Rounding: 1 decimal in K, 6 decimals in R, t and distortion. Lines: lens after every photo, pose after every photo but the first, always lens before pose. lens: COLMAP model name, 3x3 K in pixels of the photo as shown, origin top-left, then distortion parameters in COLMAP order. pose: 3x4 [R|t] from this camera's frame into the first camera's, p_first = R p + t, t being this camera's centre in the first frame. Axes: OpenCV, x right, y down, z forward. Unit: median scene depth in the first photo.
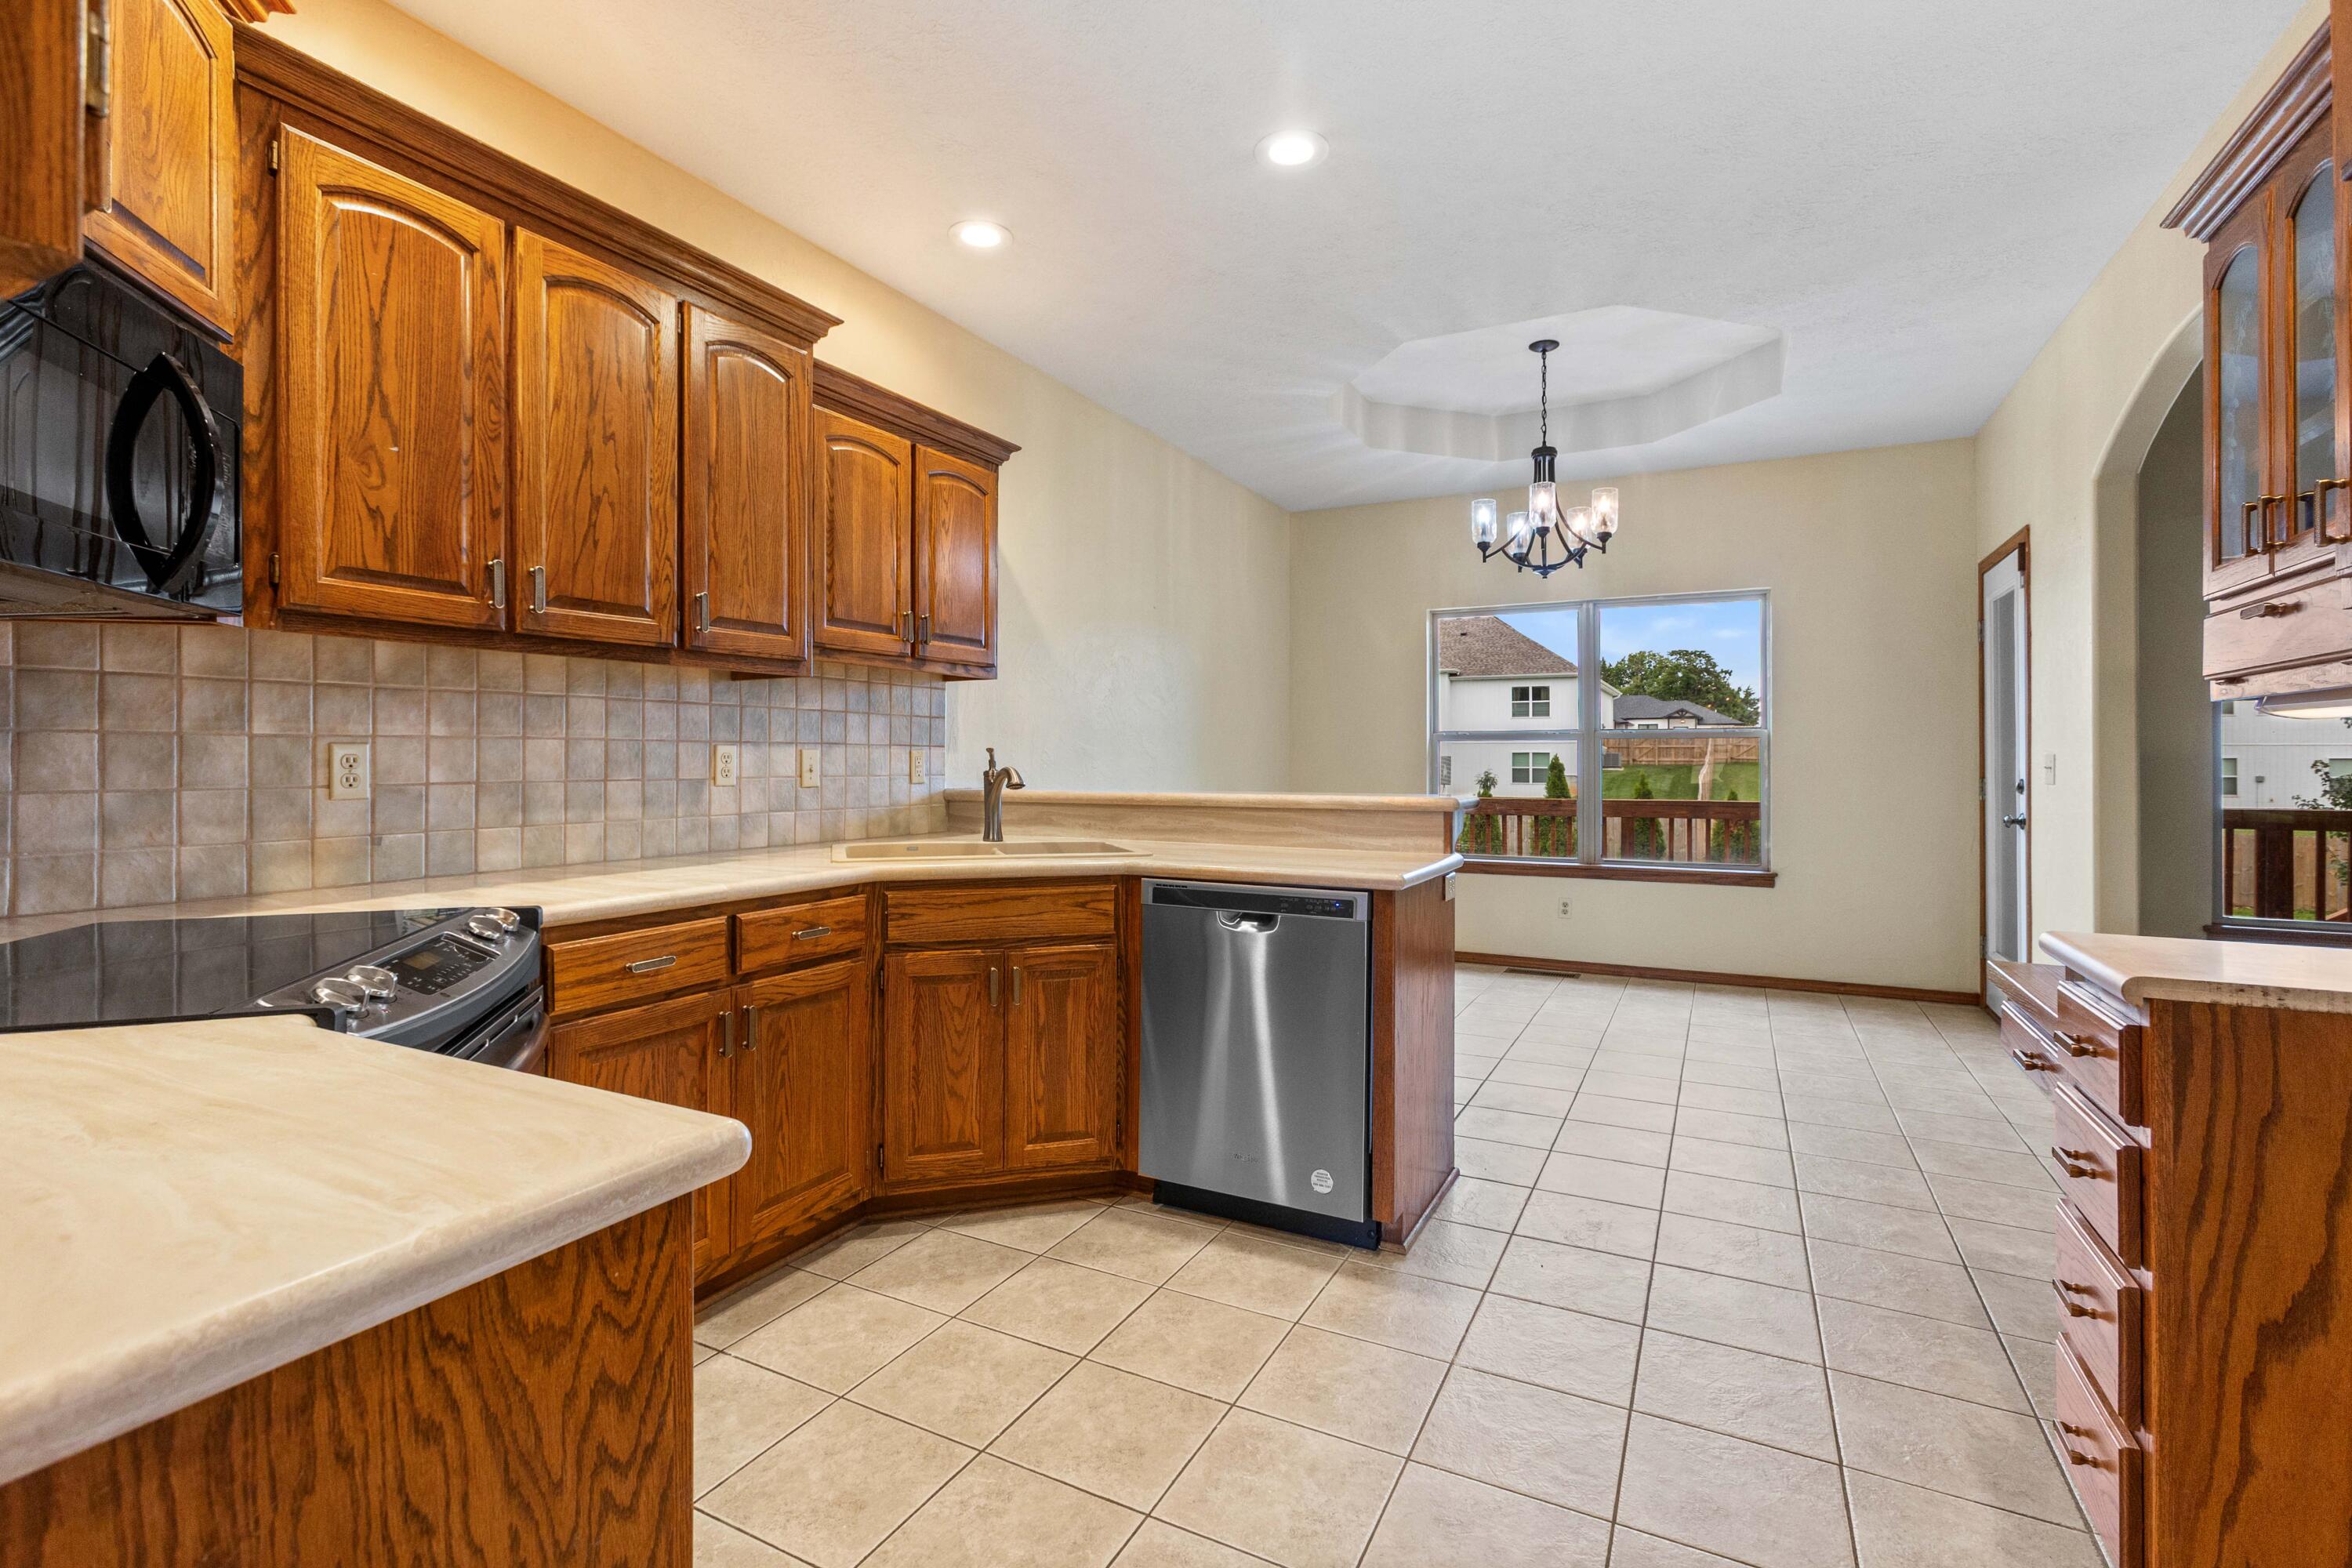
lens RADIAL K [[1060.1, 0, 1193.2], [0, 1060.1, 766.8], [0, 0, 1]] dist [-0.011192, 0.007224]
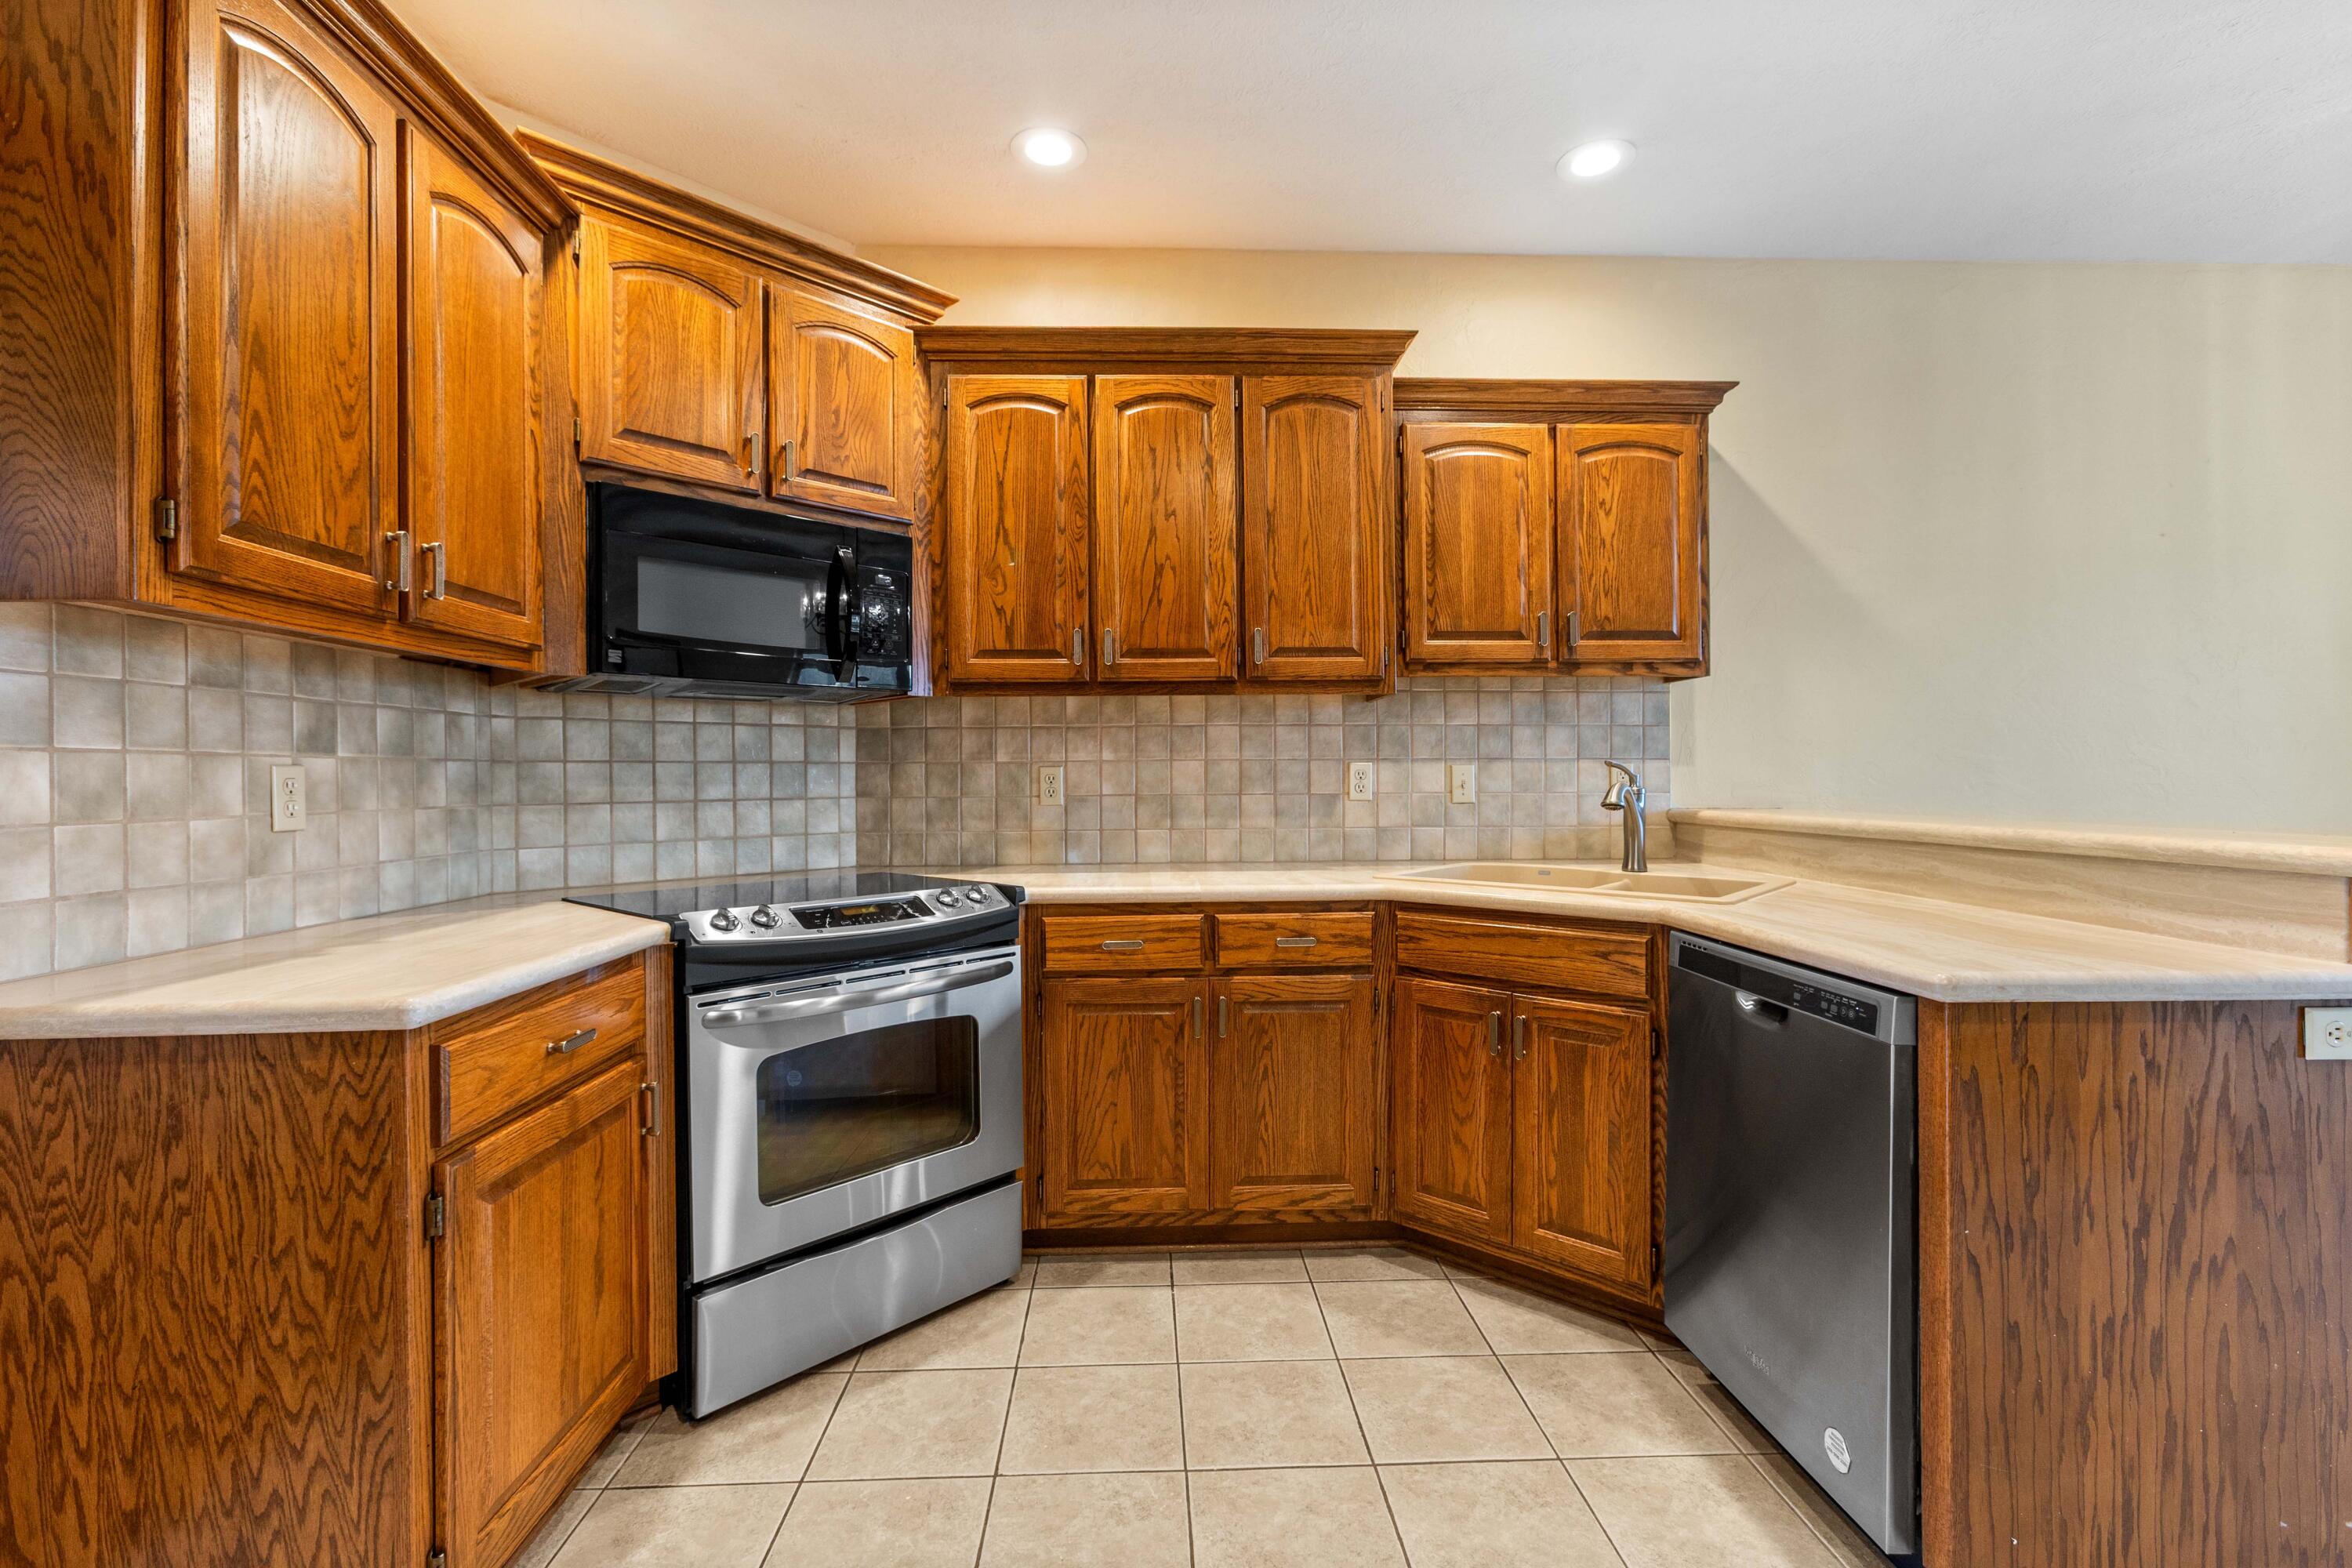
lens RADIAL K [[1060.1, 0, 1179.1], [0, 1060.1, 785.0], [0, 0, 1]] dist [-0.011192, 0.007224]
pose [[0.498625, 0.002942, -0.866813, 0.472058], [0.000676, 0.999993, 0.003783, -0.002237], [0.866817, -0.002472, 0.498620, 0.357006]]
